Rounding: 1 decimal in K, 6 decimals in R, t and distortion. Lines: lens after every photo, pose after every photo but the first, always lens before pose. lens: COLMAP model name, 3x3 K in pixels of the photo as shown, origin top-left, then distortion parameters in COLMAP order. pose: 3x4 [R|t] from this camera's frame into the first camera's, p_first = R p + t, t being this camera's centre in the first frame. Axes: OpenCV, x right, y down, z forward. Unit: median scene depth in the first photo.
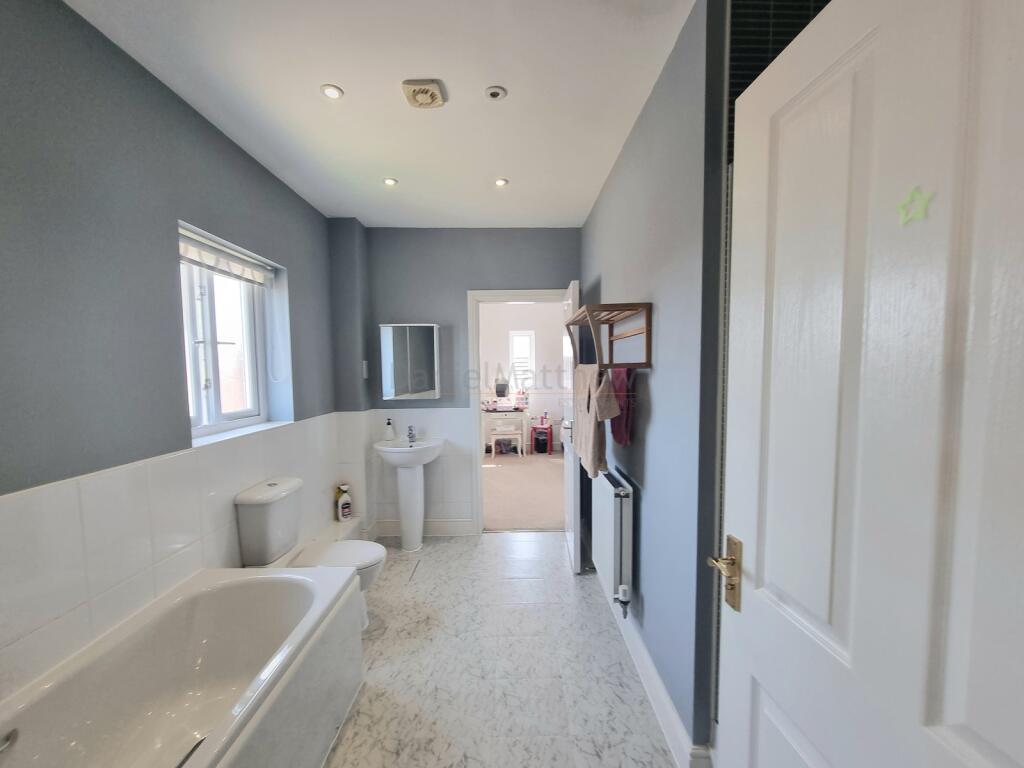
lens RADIAL K [[411.4, 0, 516.6], [0, 411.4, 387.1], [0, 0, 1]] dist [-0.000748, 0.000315]
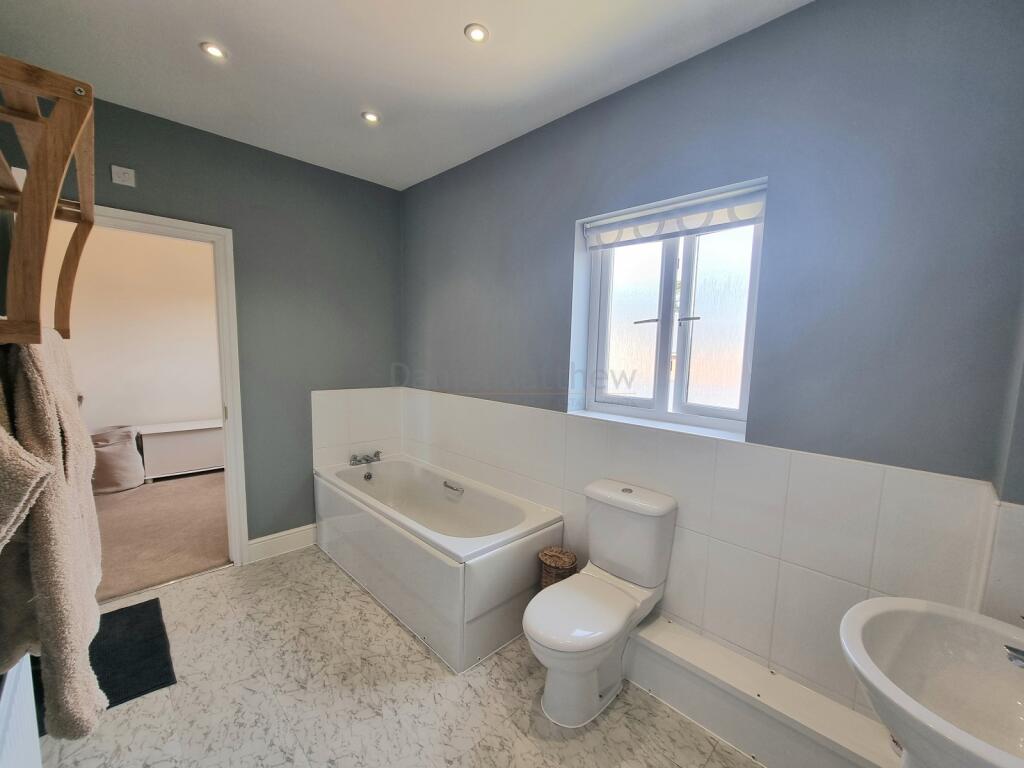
lens RADIAL K [[411.4, 0, 510.0], [0, 411.4, 391.2], [0, 0, 1]] dist [-0.000748, 0.000315]
pose [[-0.714568, 0.076343, -0.695388, 0.164495], [-0.046638, 0.986617, 0.156240, -0.096168], [0.698010, 0.144076, -0.701445, 1.748117]]
